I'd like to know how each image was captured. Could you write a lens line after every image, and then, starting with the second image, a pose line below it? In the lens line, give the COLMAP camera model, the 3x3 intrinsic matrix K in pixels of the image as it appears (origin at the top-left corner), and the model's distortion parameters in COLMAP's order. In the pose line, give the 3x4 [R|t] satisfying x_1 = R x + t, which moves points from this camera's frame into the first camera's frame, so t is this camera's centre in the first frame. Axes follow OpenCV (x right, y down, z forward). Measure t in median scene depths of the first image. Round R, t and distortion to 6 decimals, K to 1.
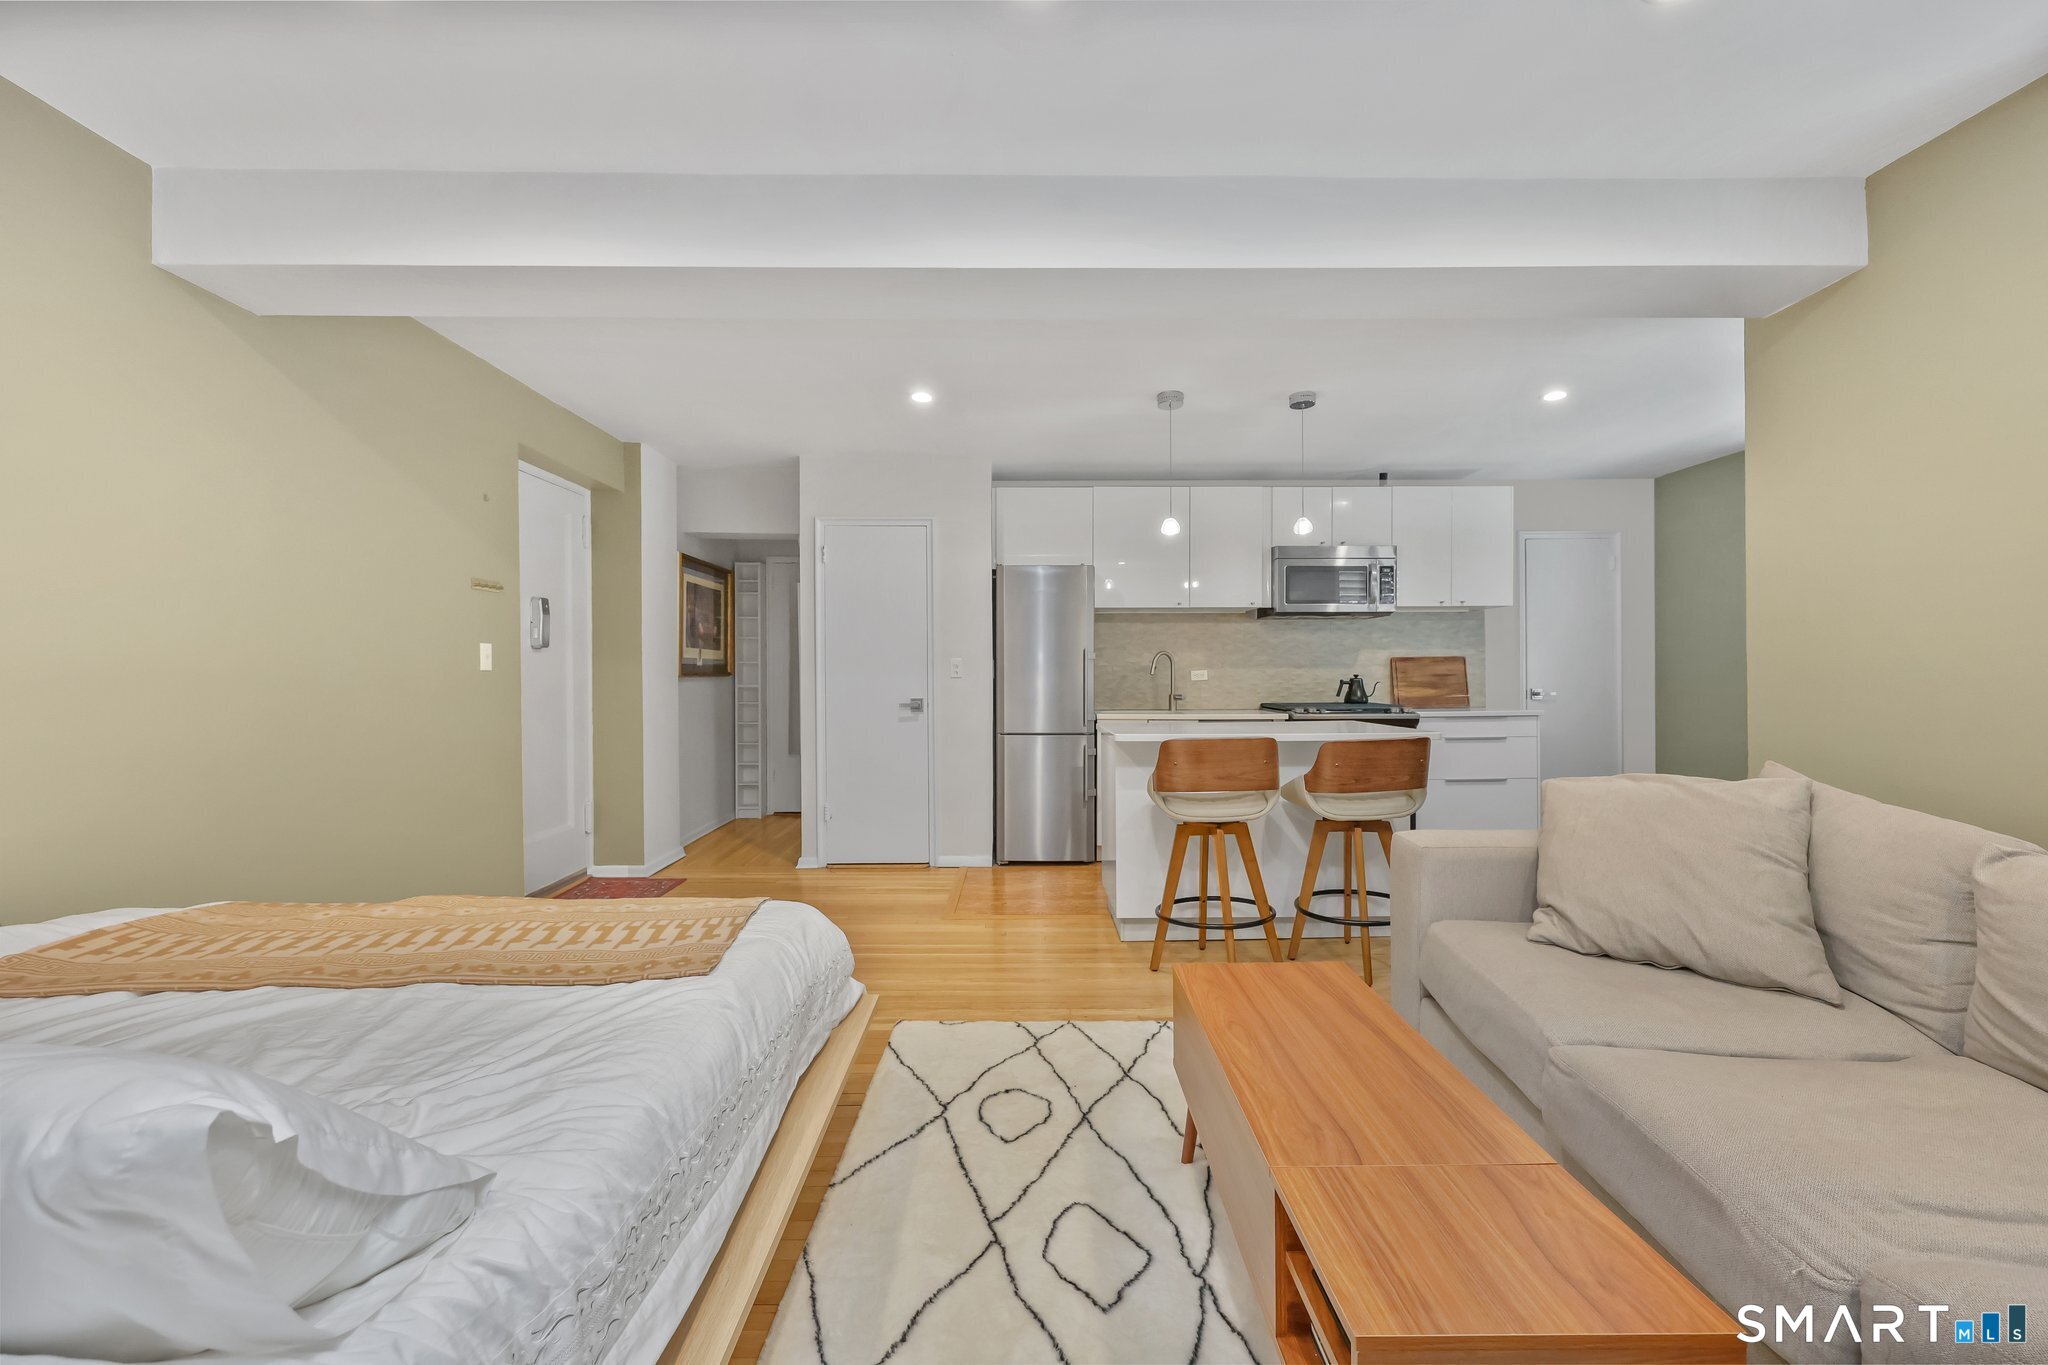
lens RADIAL K [[817.8, 0, 1030.2], [0, 817.8, 681.4], [0, 0, 1]] dist [-0.001219, -0.000122]
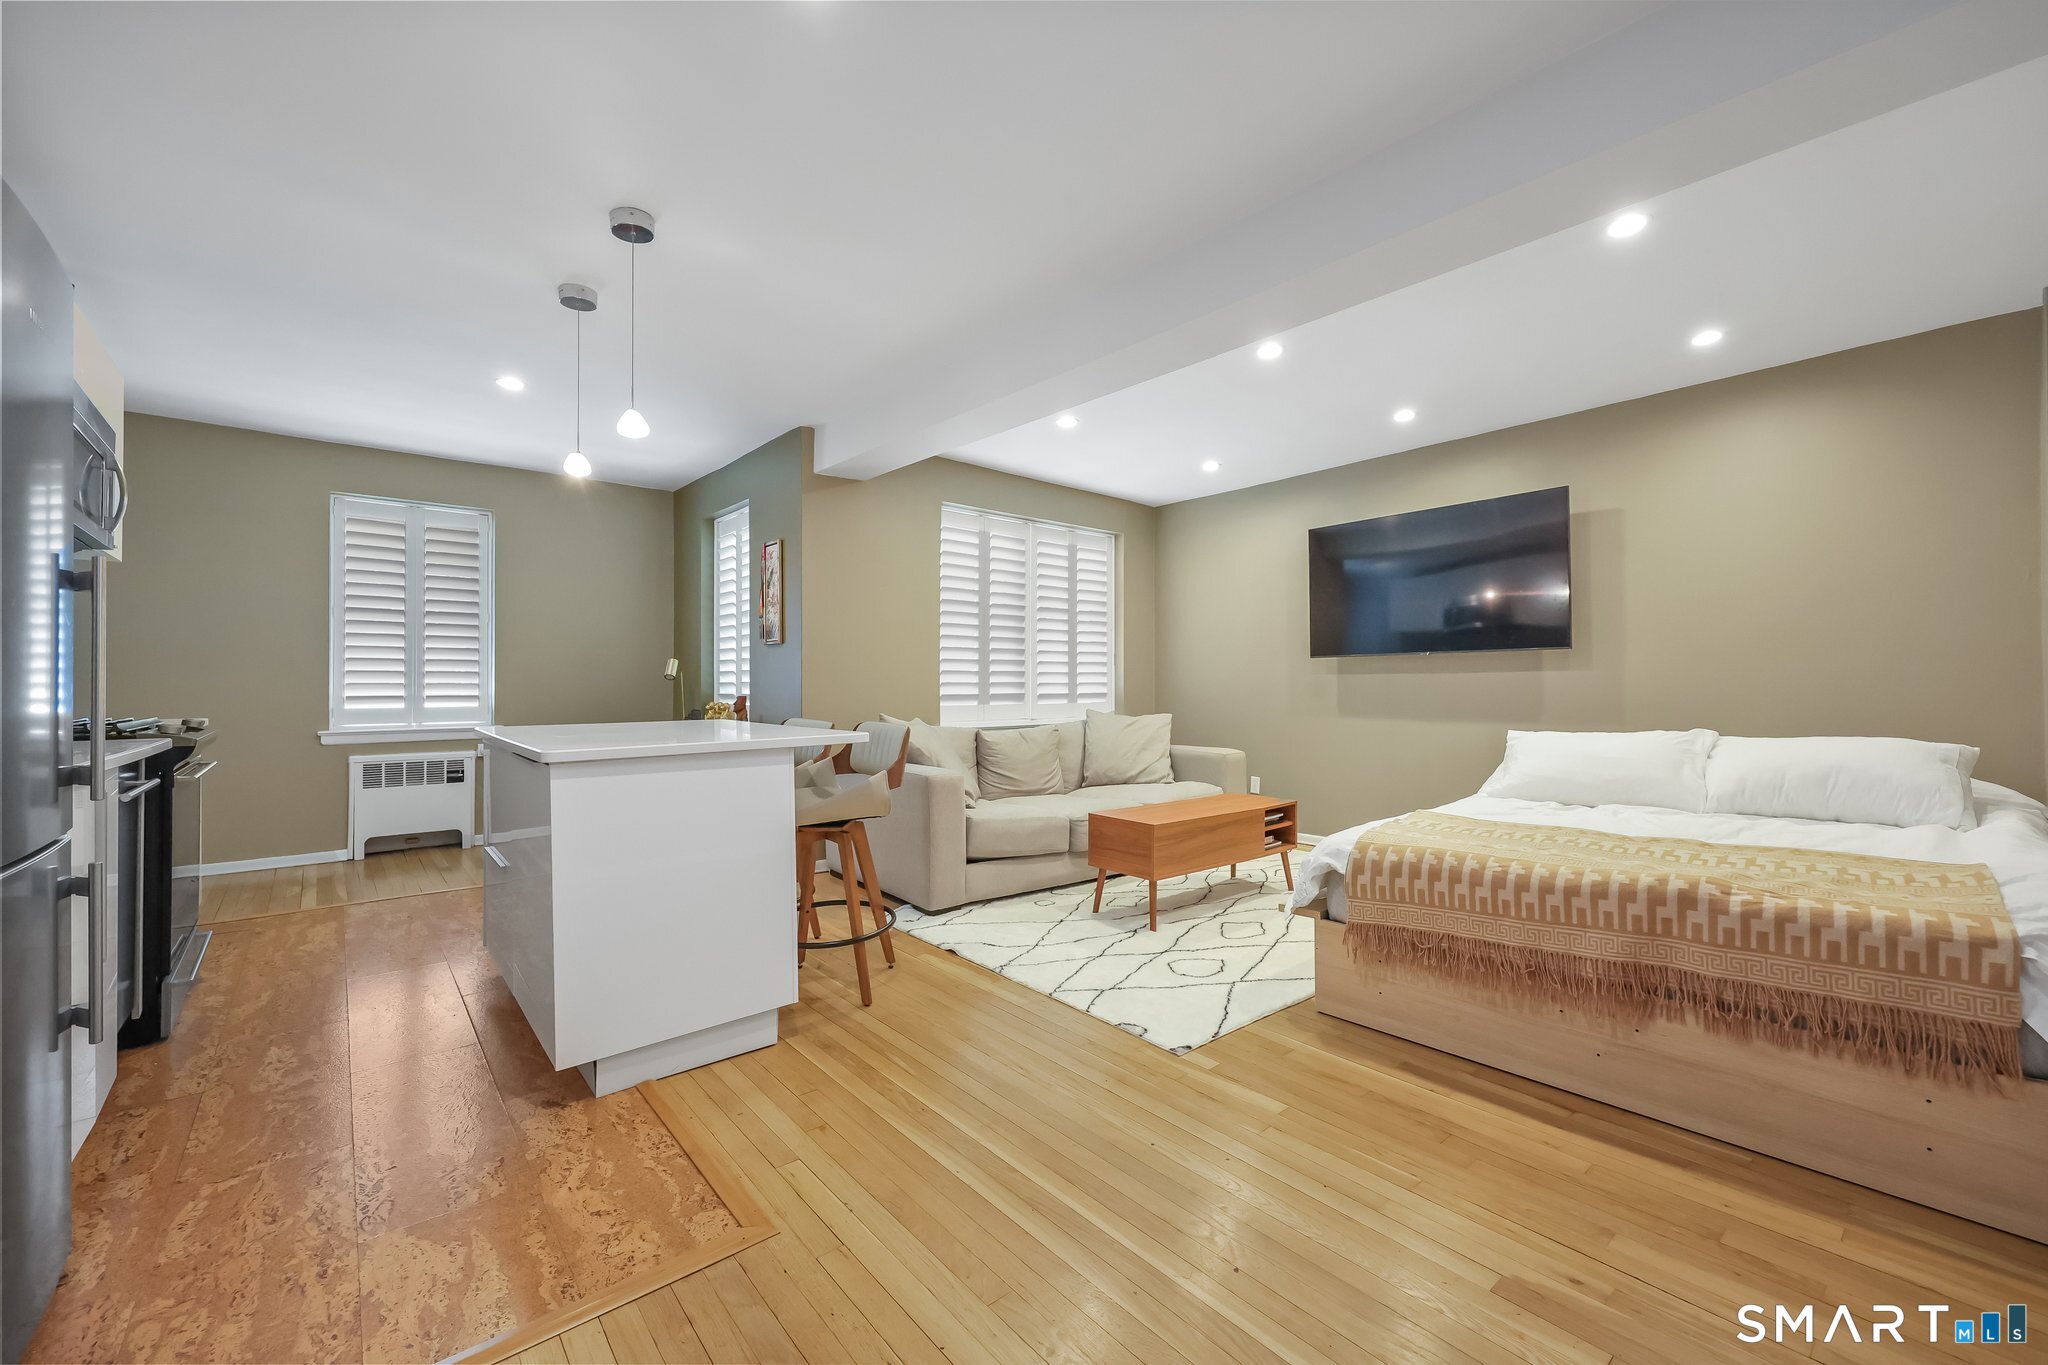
lens RADIAL K [[817.8, 0, 1027.3], [0, 817.8, 680.6], [0, 0, 1]] dist [-0.001219, -0.000122]
pose [[-0.644964, 0.009802, 0.764150, -0.357953], [0.009910, 0.999941, -0.004463, 0.011334], [-0.764148, 0.004695, -0.645023, 0.829610]]
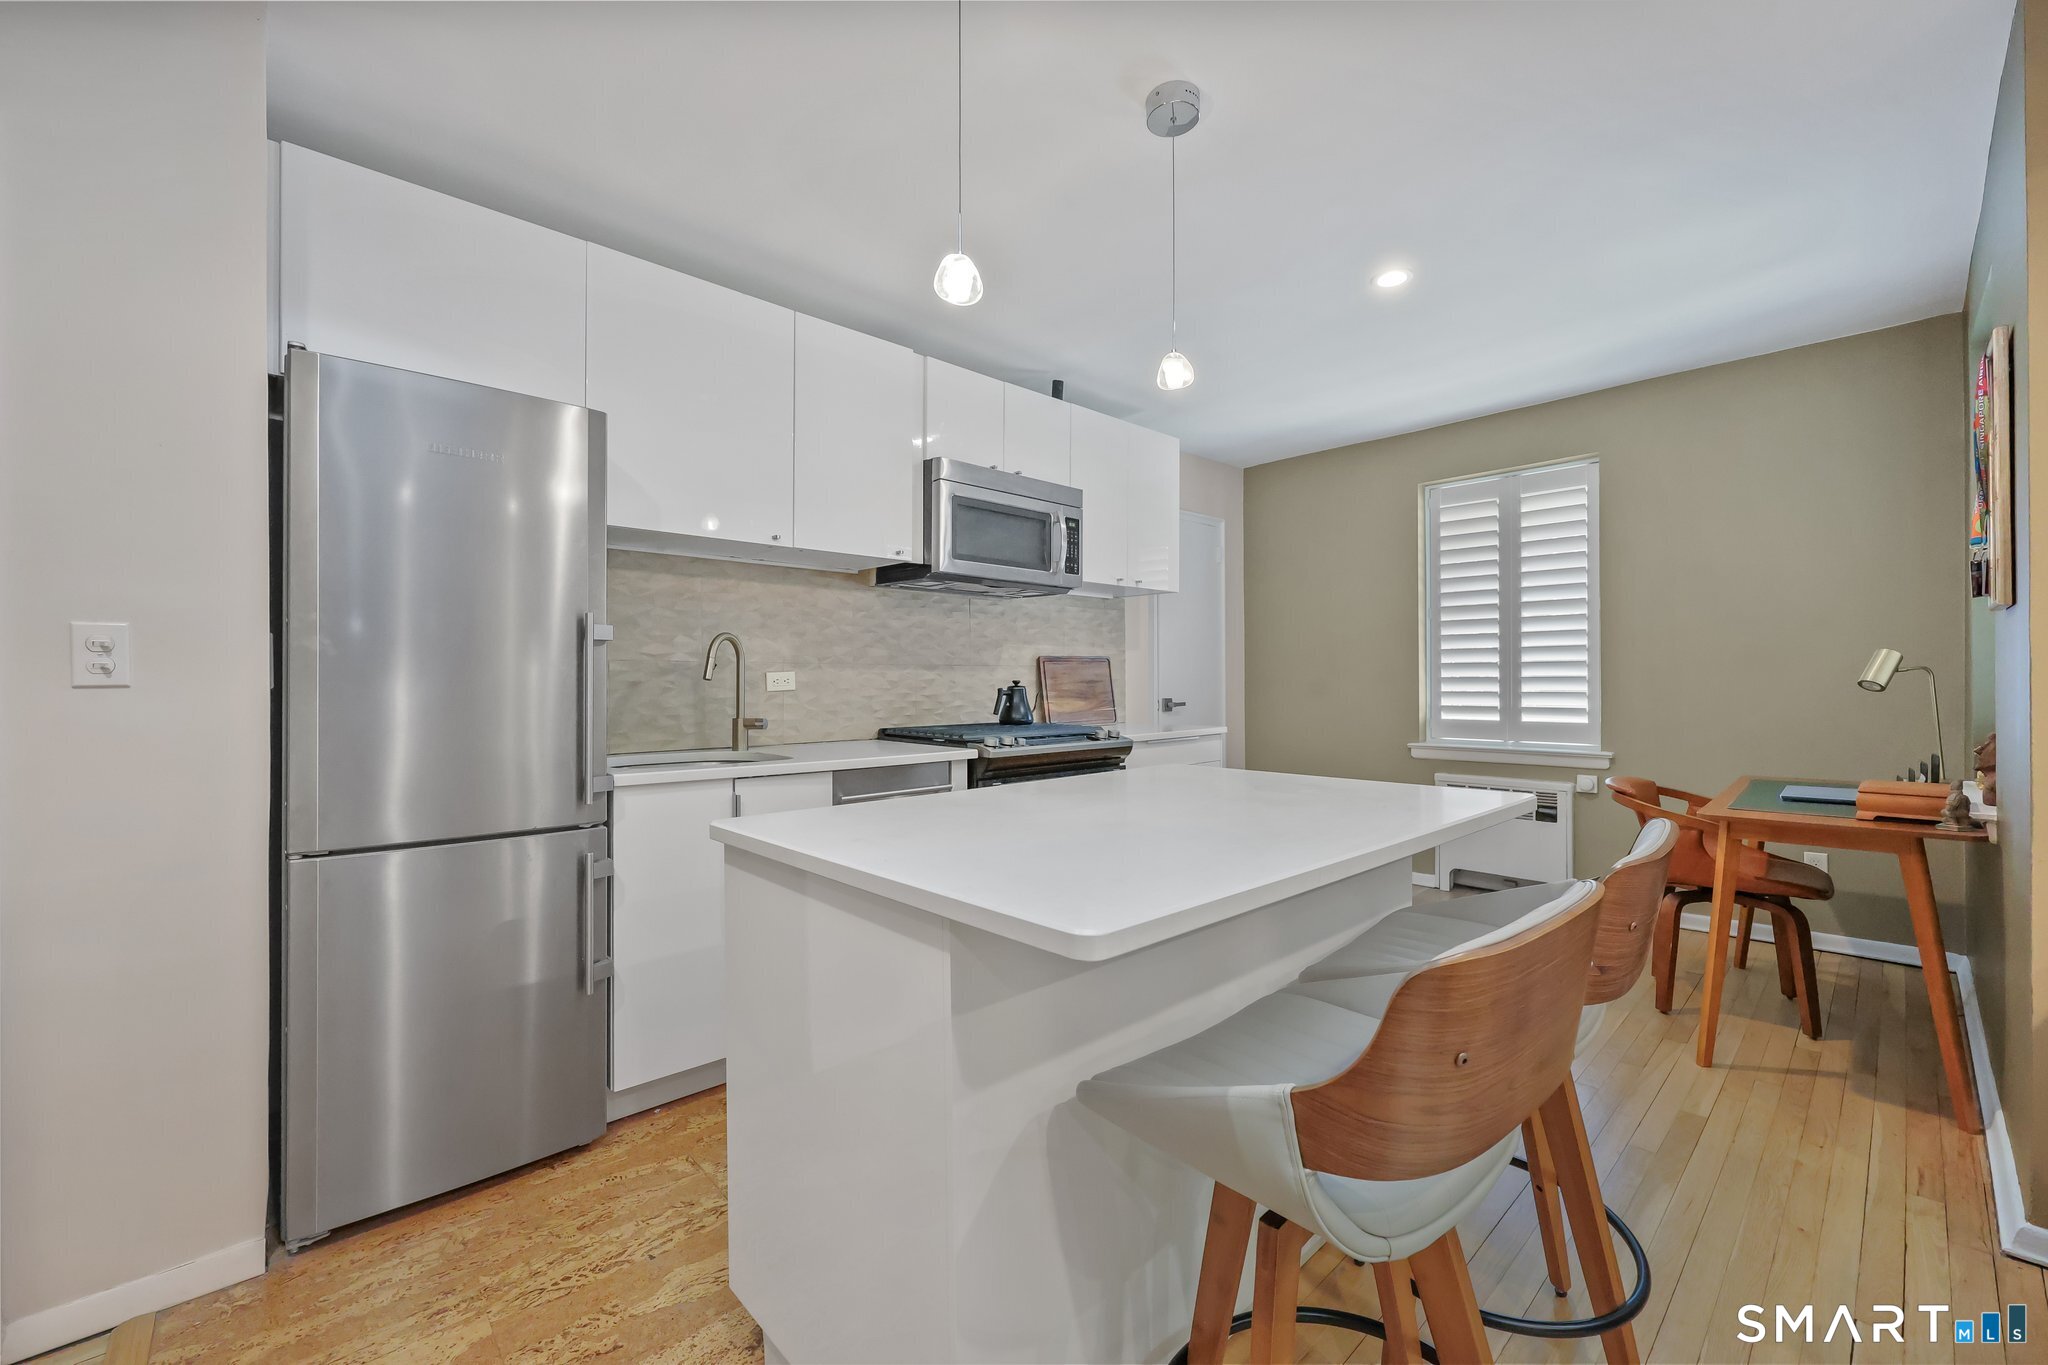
lens RADIAL K [[817.8, 0, 1030.2], [0, 817.8, 679.6], [0, 0, 1]] dist [-0.001219, -0.000122]
pose [[0.737046, 0.003604, 0.675833, -0.037906], [0.004338, 0.999940, -0.010063, -0.002330], [-0.675829, 0.010349, 0.736986, 0.499072]]
